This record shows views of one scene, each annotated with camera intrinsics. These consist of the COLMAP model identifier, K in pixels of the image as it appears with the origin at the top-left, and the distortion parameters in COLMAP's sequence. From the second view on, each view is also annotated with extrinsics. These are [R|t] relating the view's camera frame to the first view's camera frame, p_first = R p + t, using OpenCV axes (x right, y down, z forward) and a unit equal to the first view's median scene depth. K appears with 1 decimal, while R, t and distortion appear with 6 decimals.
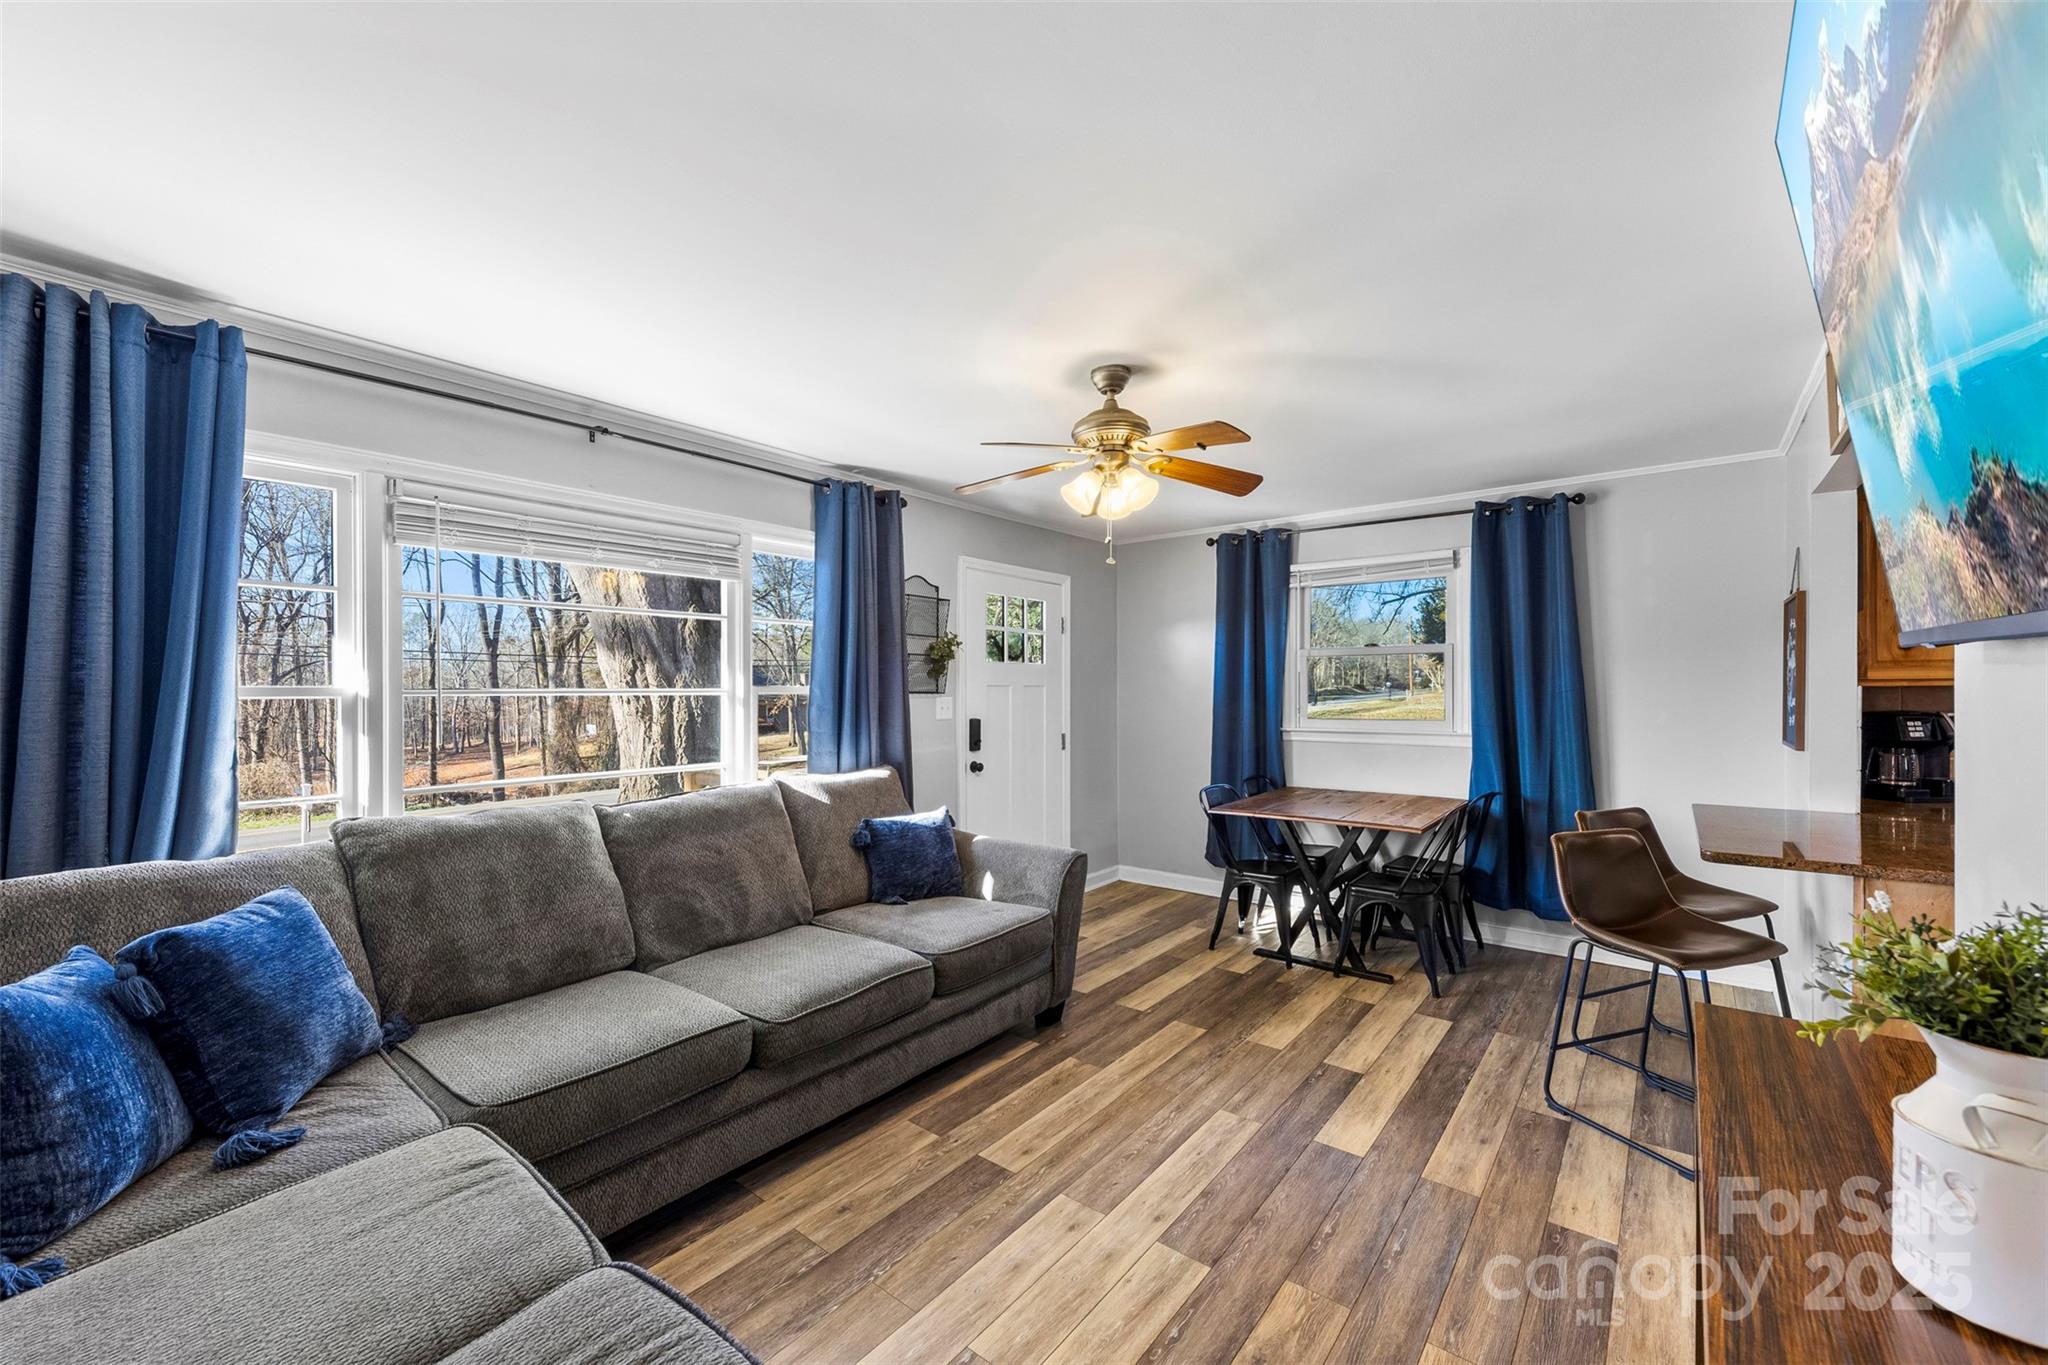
lens RADIAL K [[809.6, 0, 1019.3], [0, 809.6, 686.0], [0, 0, 1]] dist [0.011521, -0.005649]
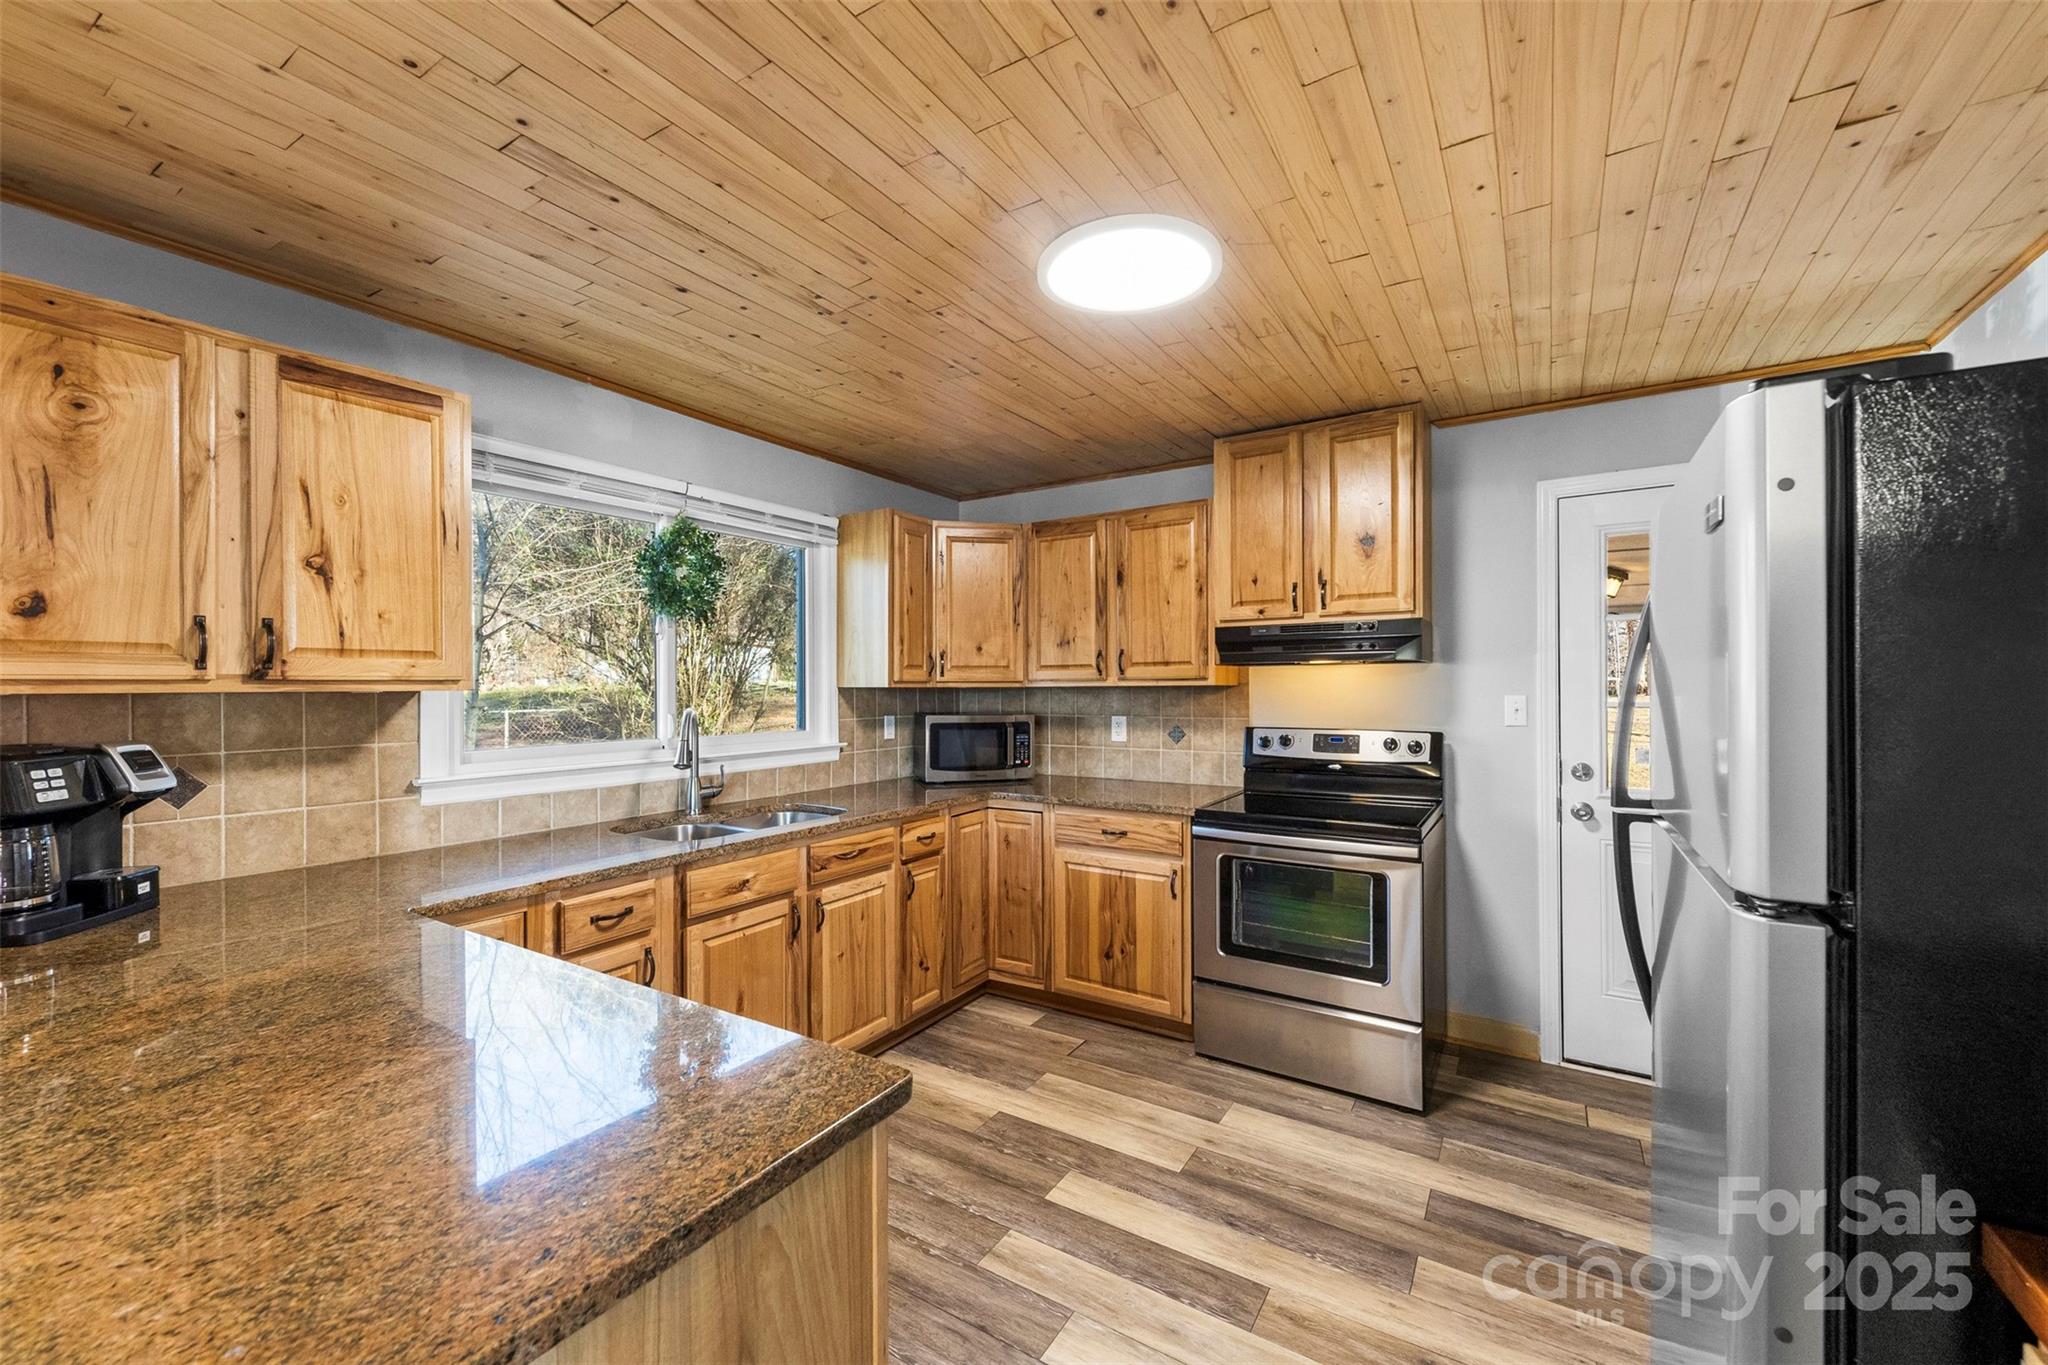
lens RADIAL K [[809.6, 0, 1019.3], [0, 809.6, 686.0], [0, 0, 1]] dist [0.011521, -0.005649]
pose [[-0.107270, 0.002958, 0.994225, 0.646606], [-0.003000, 0.999990, -0.003299, -0.005332], [-0.994225, -0.003336, -0.107261, 0.556091]]
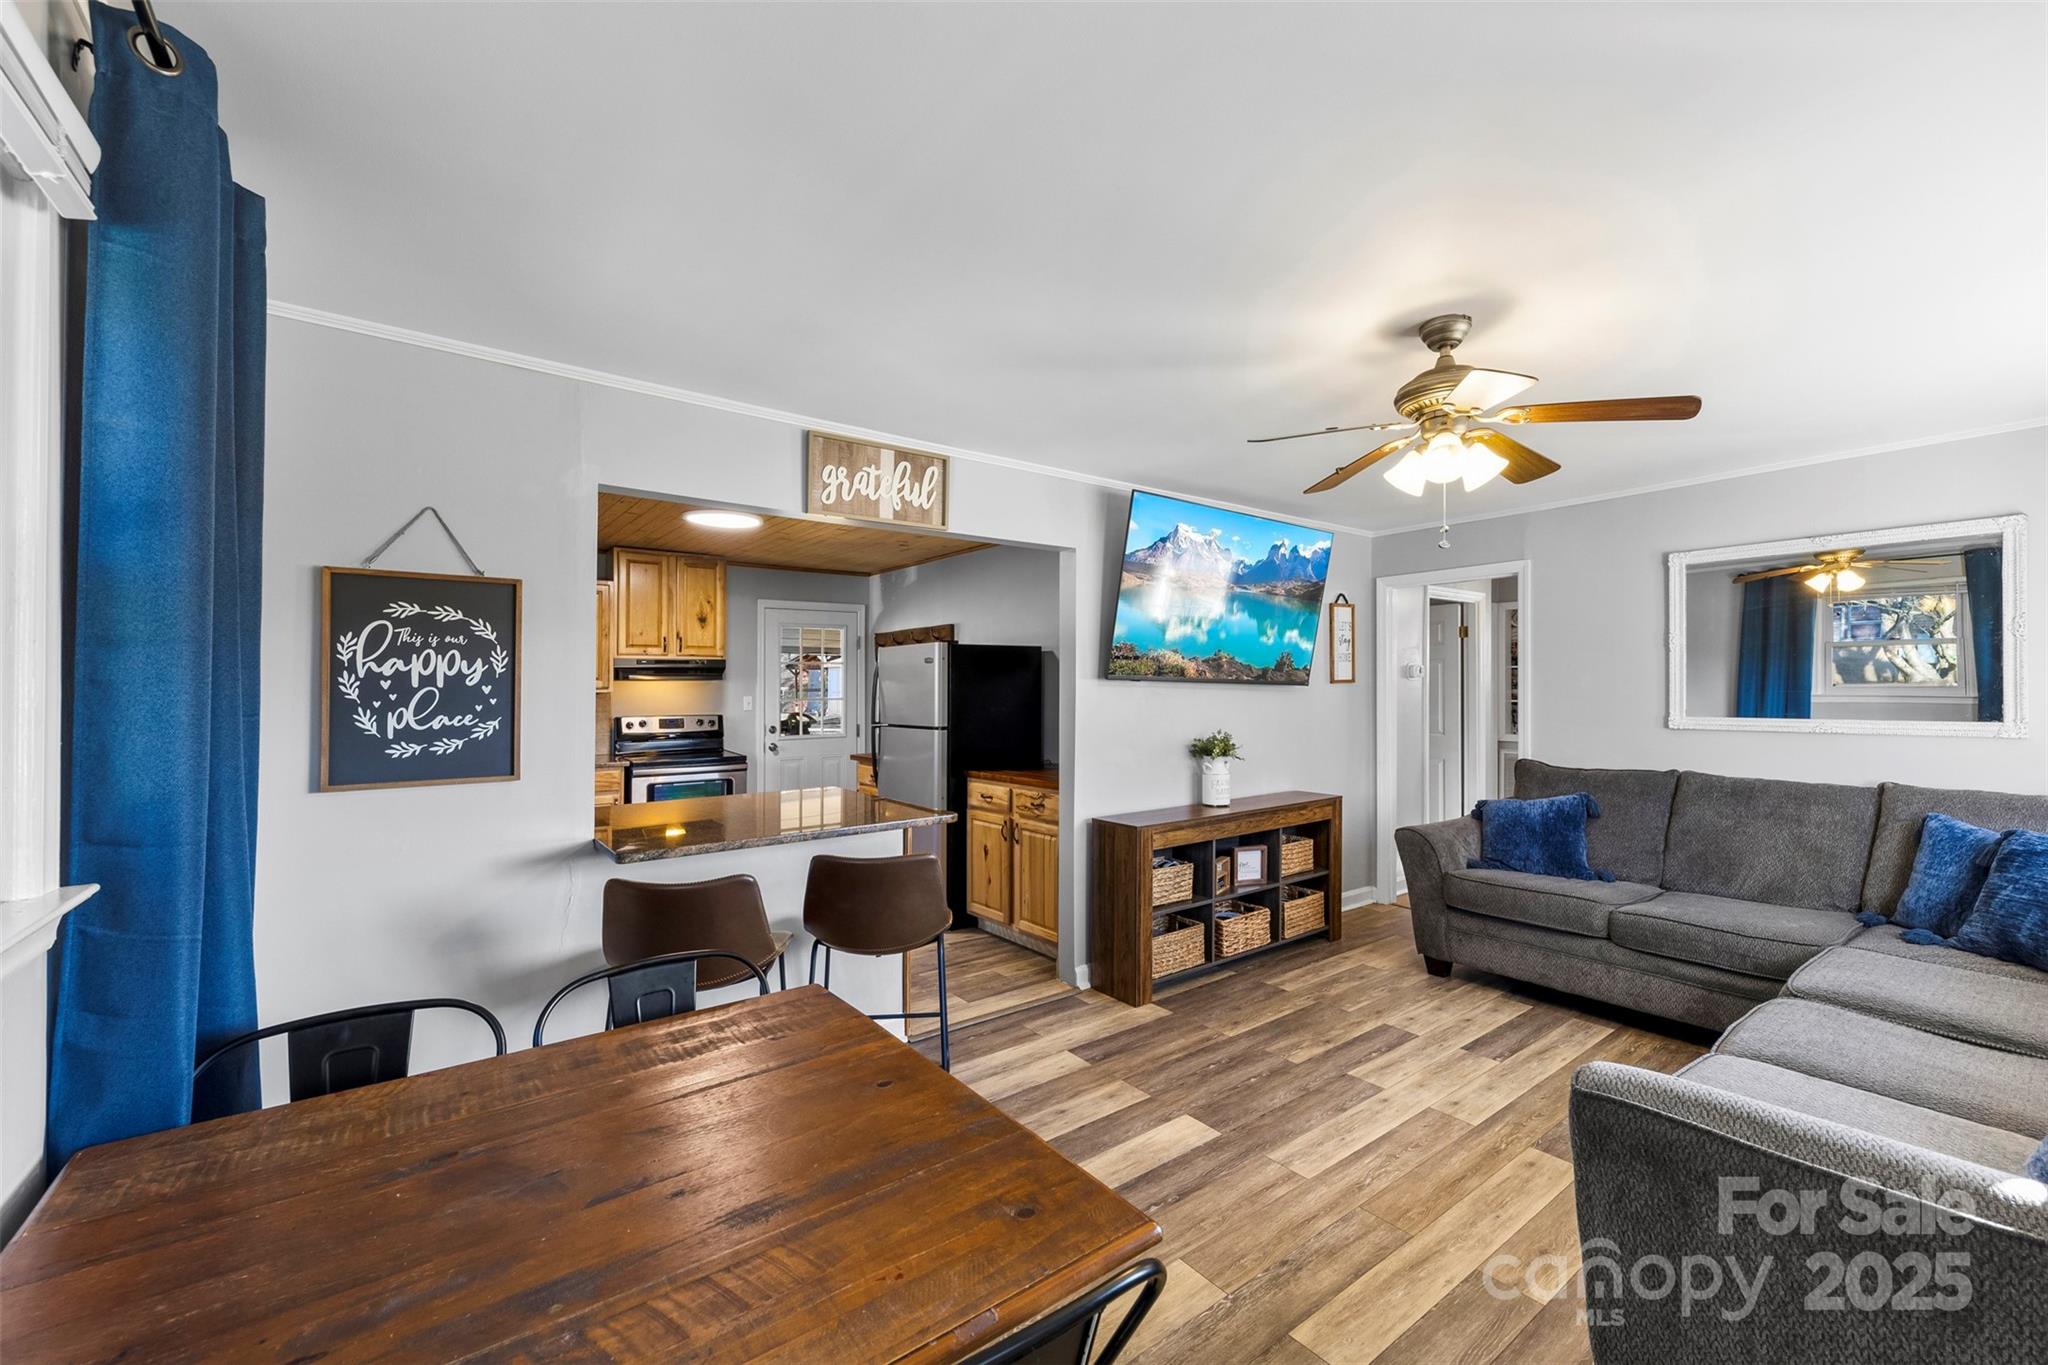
lens RADIAL K [[814.4, 0, 1010.6], [0, 814.4, 667.7], [0, 0, 1]] dist [0.000648, -0.004926]
pose [[-0.968236, 0.015215, 0.249576, 0.327856], [0.006876, 0.999390, -0.034252, 0.004598], [-0.249945, -0.031447, -0.967749, 1.921773]]
